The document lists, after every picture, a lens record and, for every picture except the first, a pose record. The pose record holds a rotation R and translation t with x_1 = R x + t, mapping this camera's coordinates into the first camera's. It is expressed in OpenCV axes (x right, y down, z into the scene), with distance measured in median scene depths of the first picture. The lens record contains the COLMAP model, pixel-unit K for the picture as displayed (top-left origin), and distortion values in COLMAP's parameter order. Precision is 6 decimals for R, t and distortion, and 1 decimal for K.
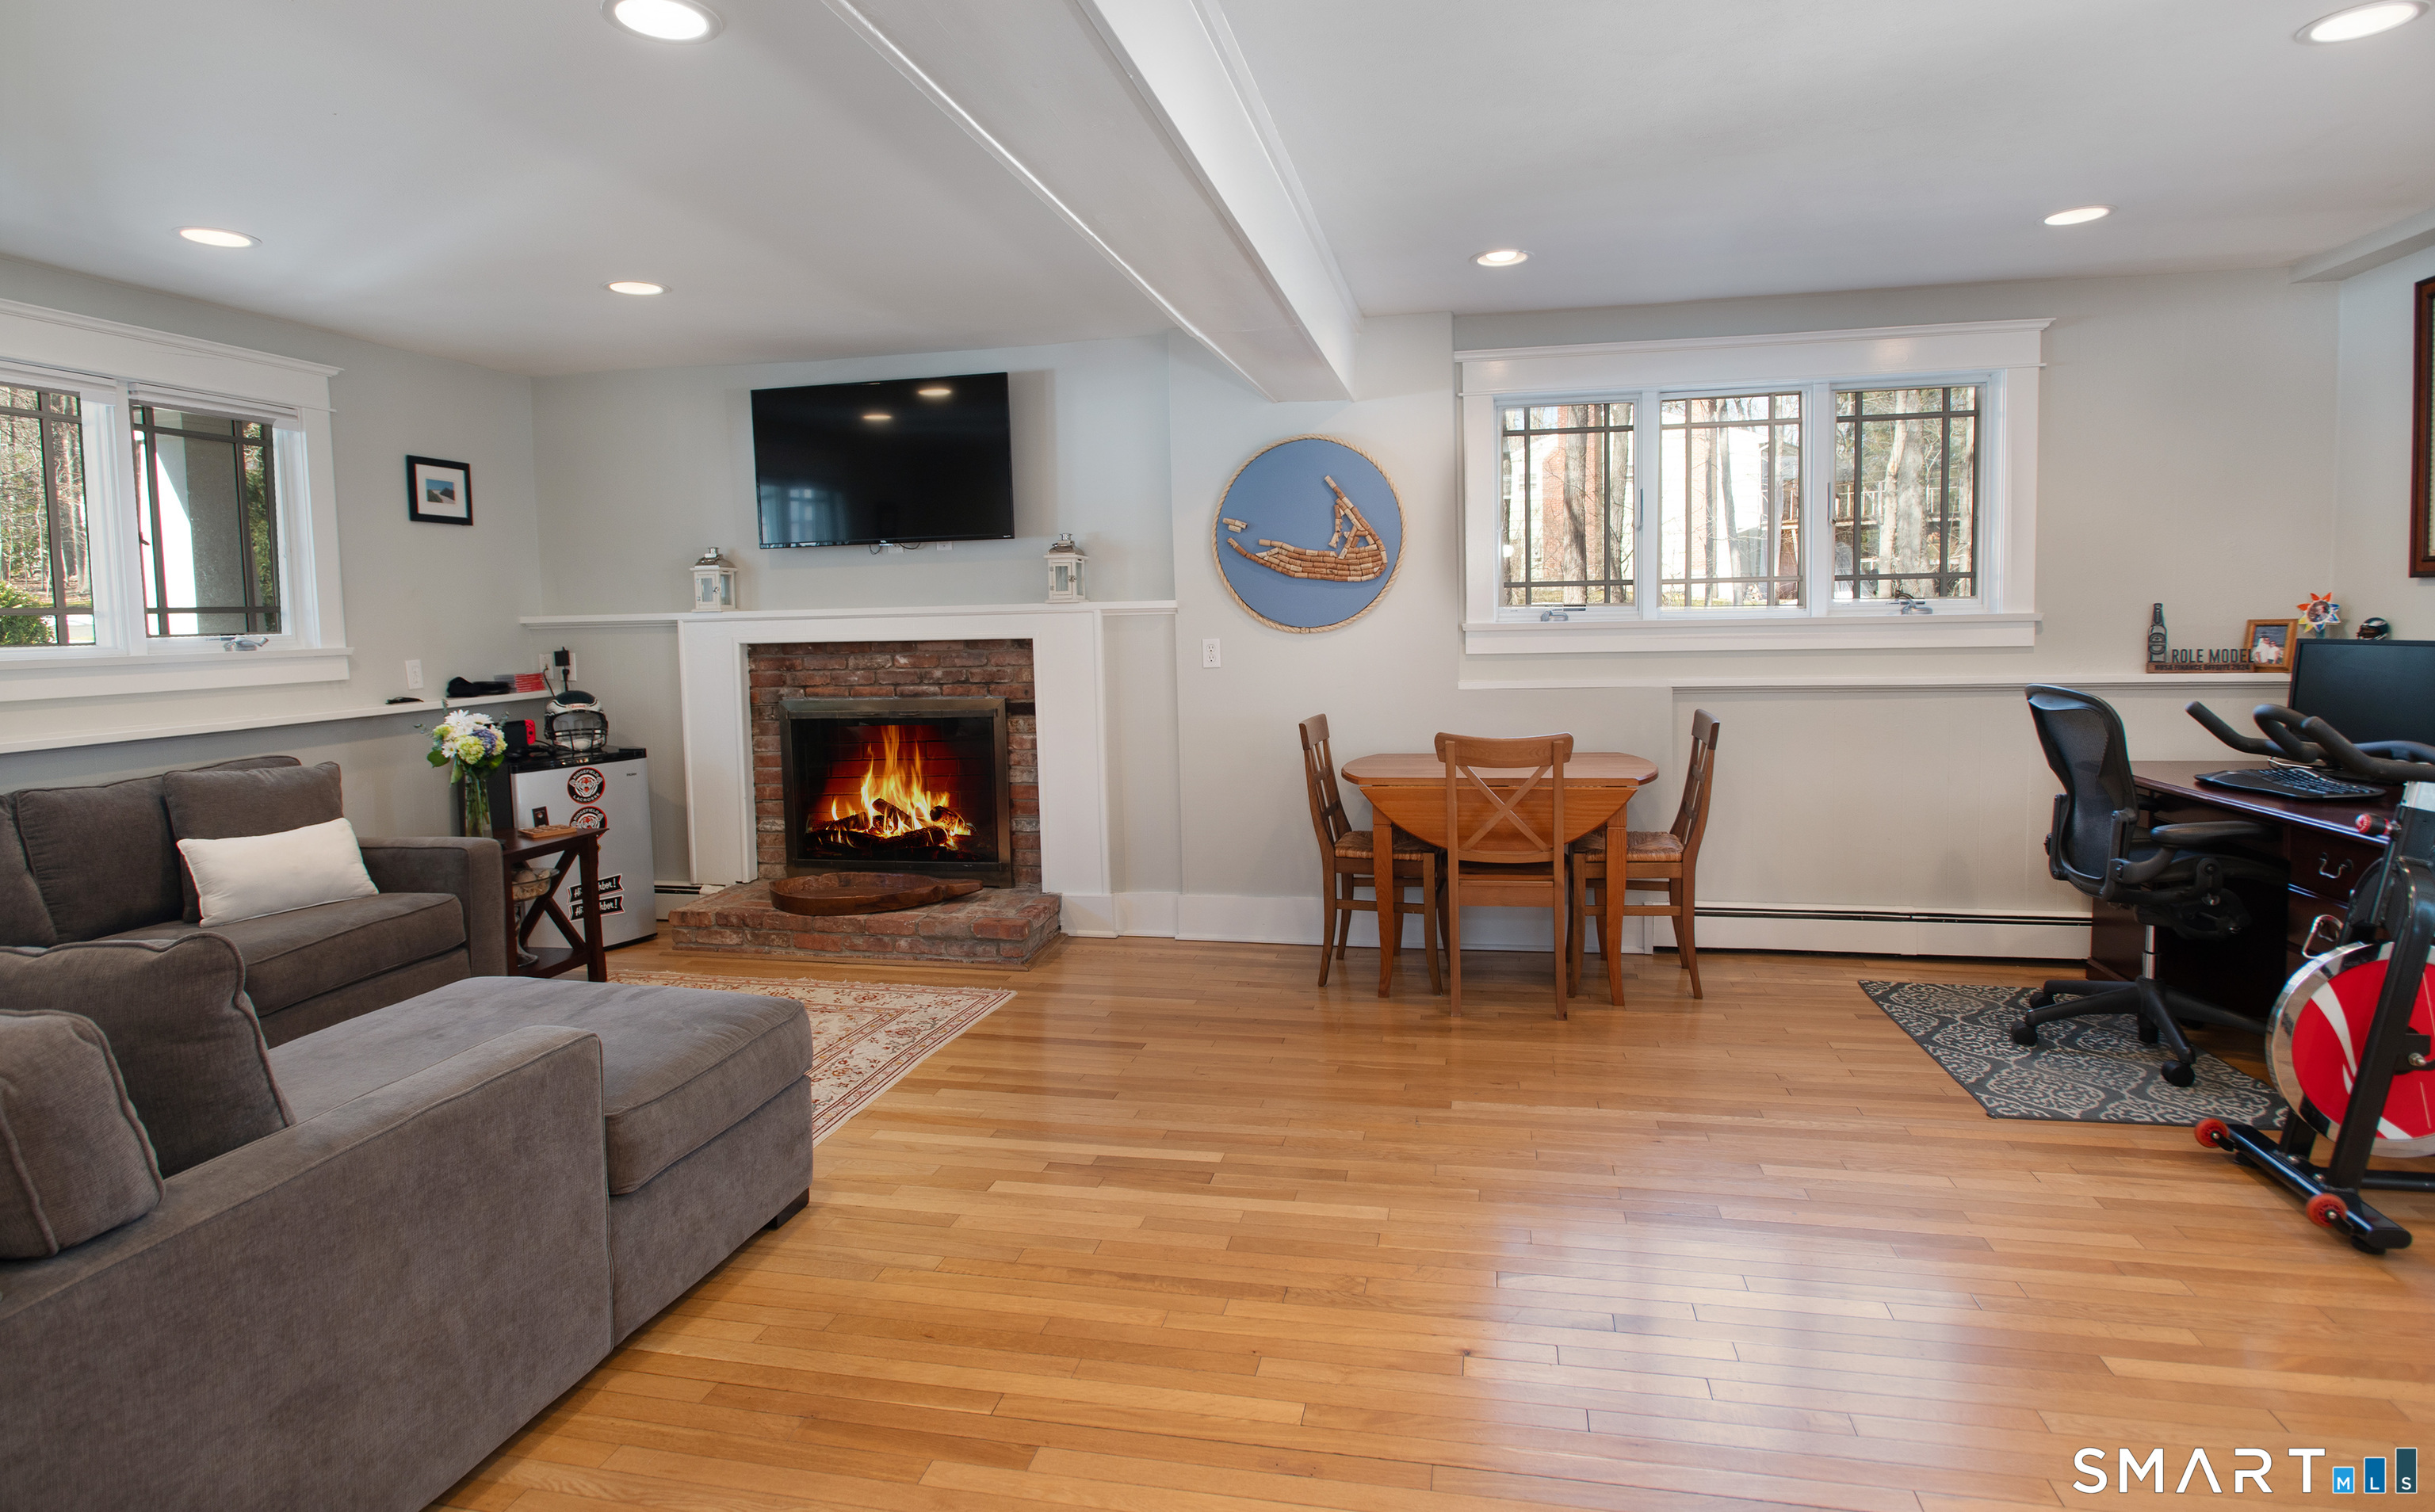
lens RADIAL K [[1212.7, 0, 1218.7], [0, 1212.7, 765.5], [0, 0, 1]] dist [-0.005879, -0.000180]
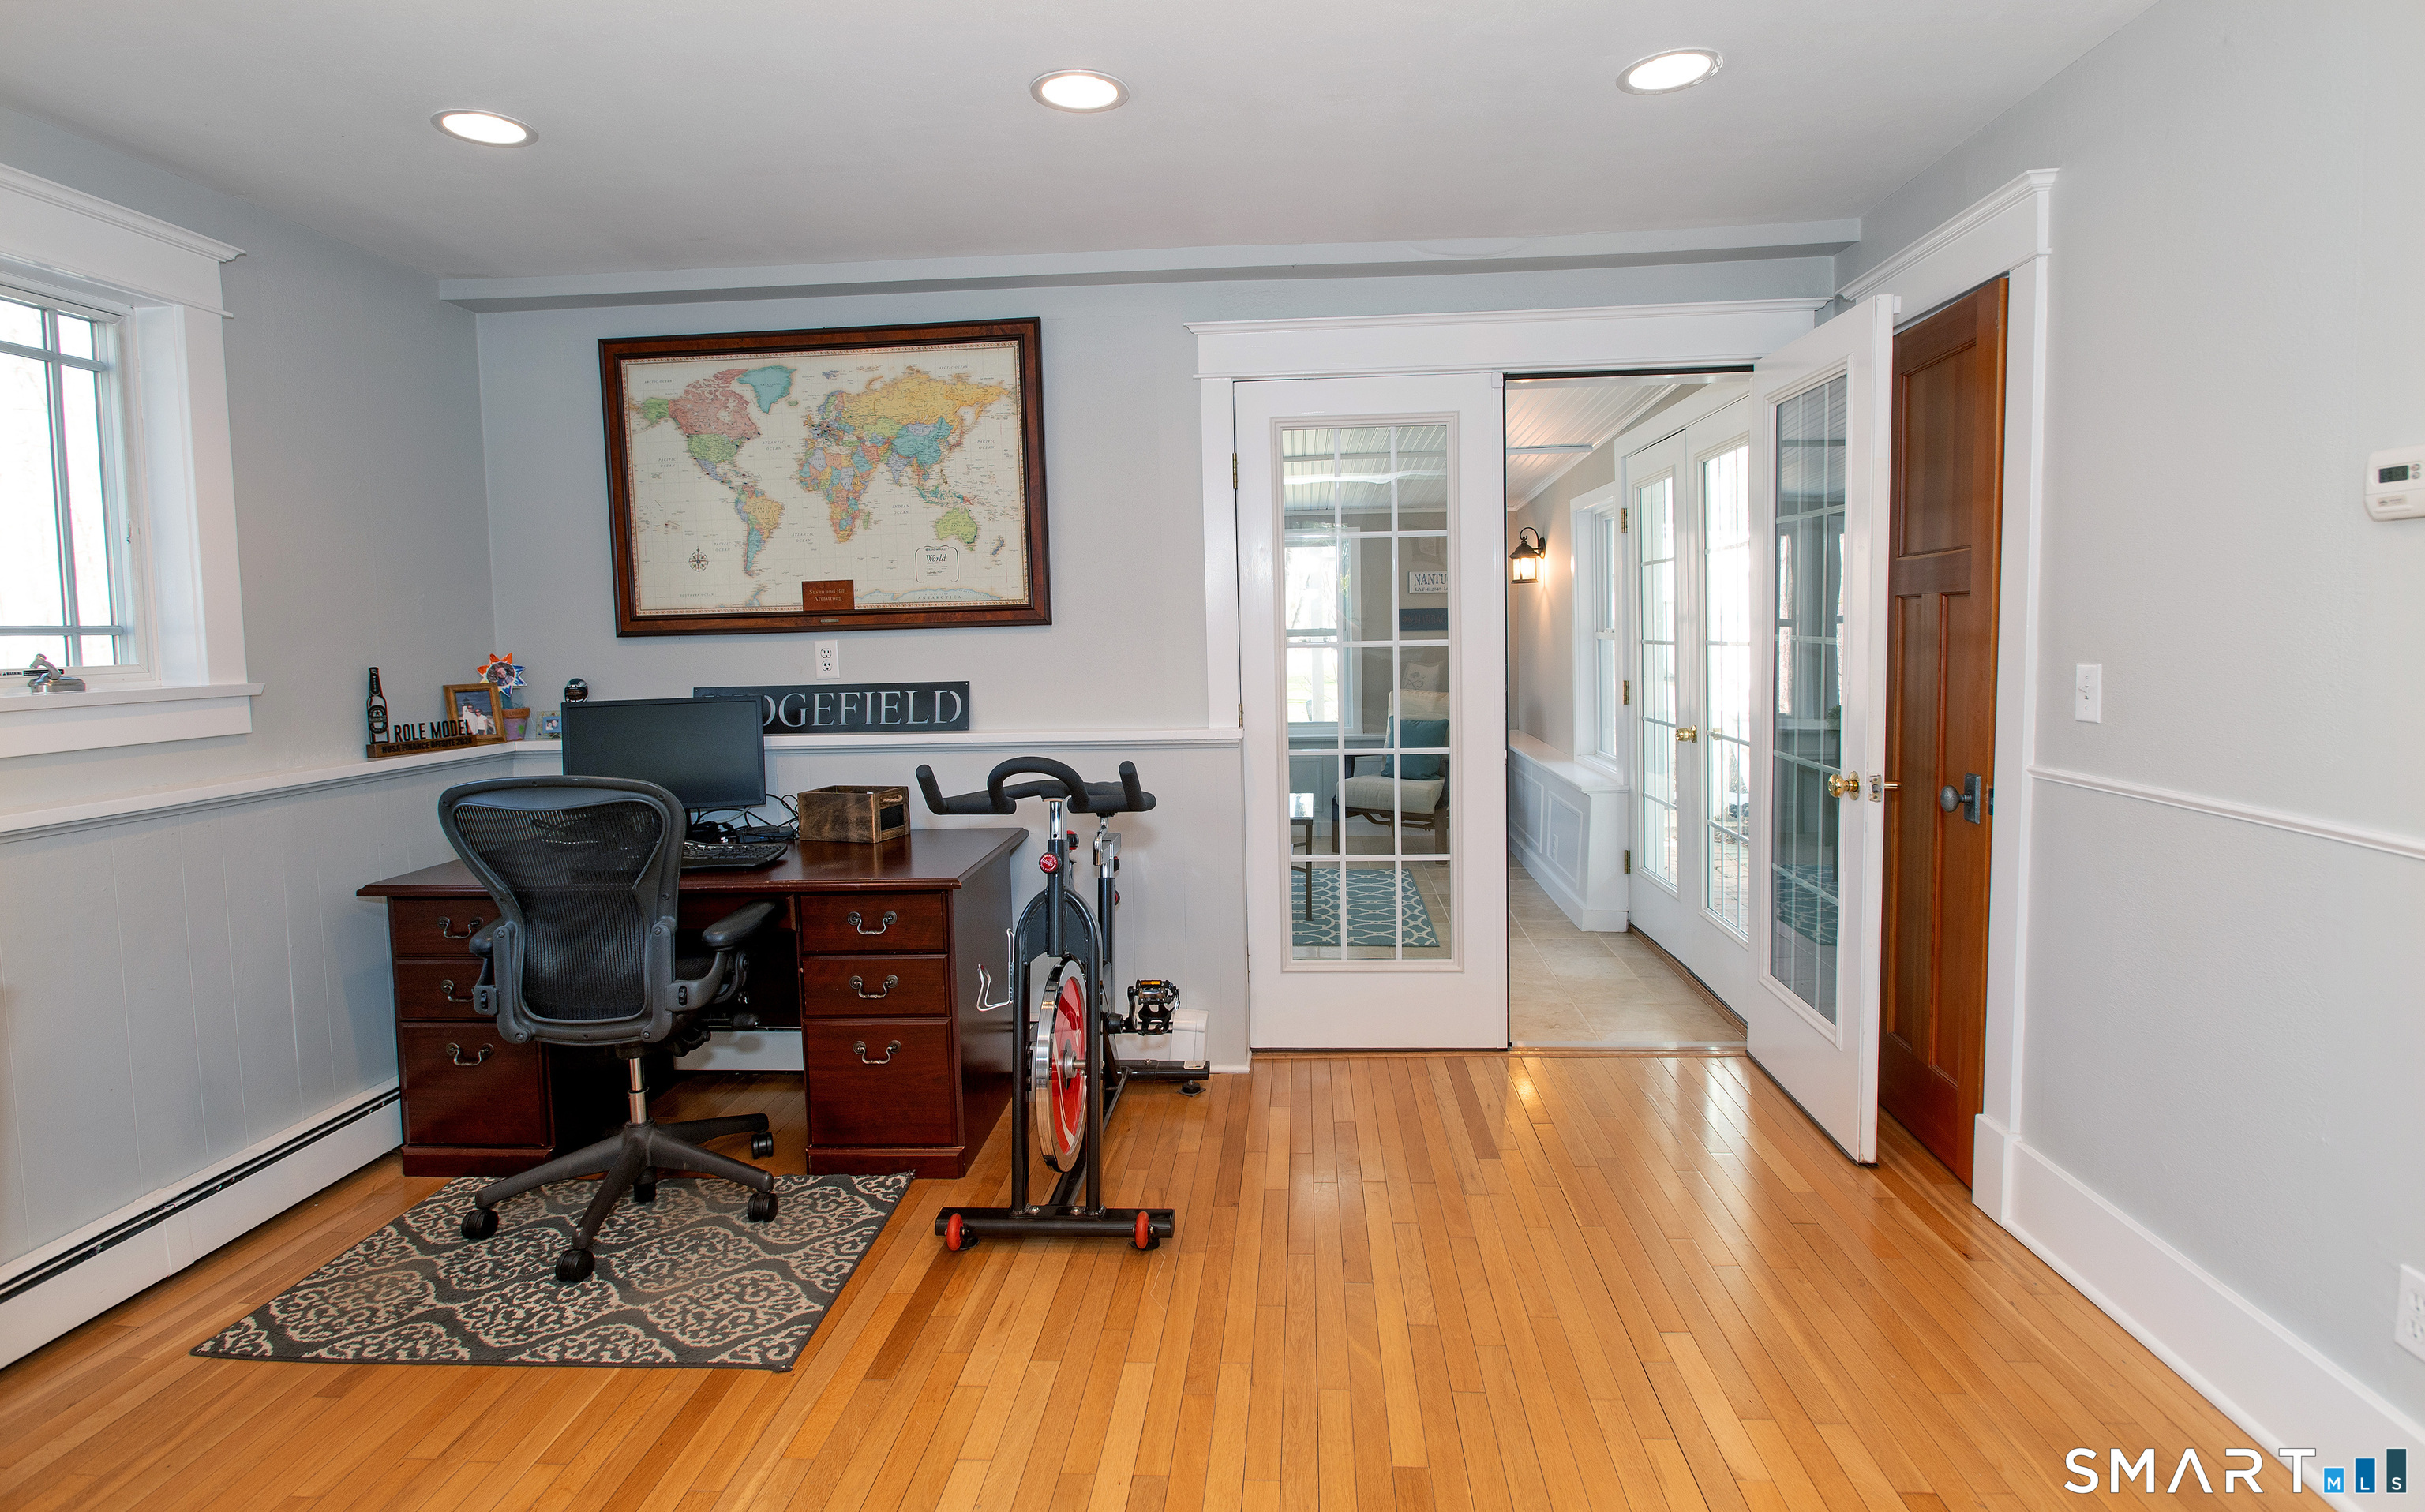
lens RADIAL K [[1207.7, 0, 1212.5], [0, 1207.7, 757.3], [0, 0, 1]] dist [-0.005879, -0.000180]
pose [[-0.162462, -0.085574, 0.982997, -0.075688], [0.133932, 0.985100, 0.107892, -0.104469], [-0.977583, 0.149183, -0.148581, 0.705822]]
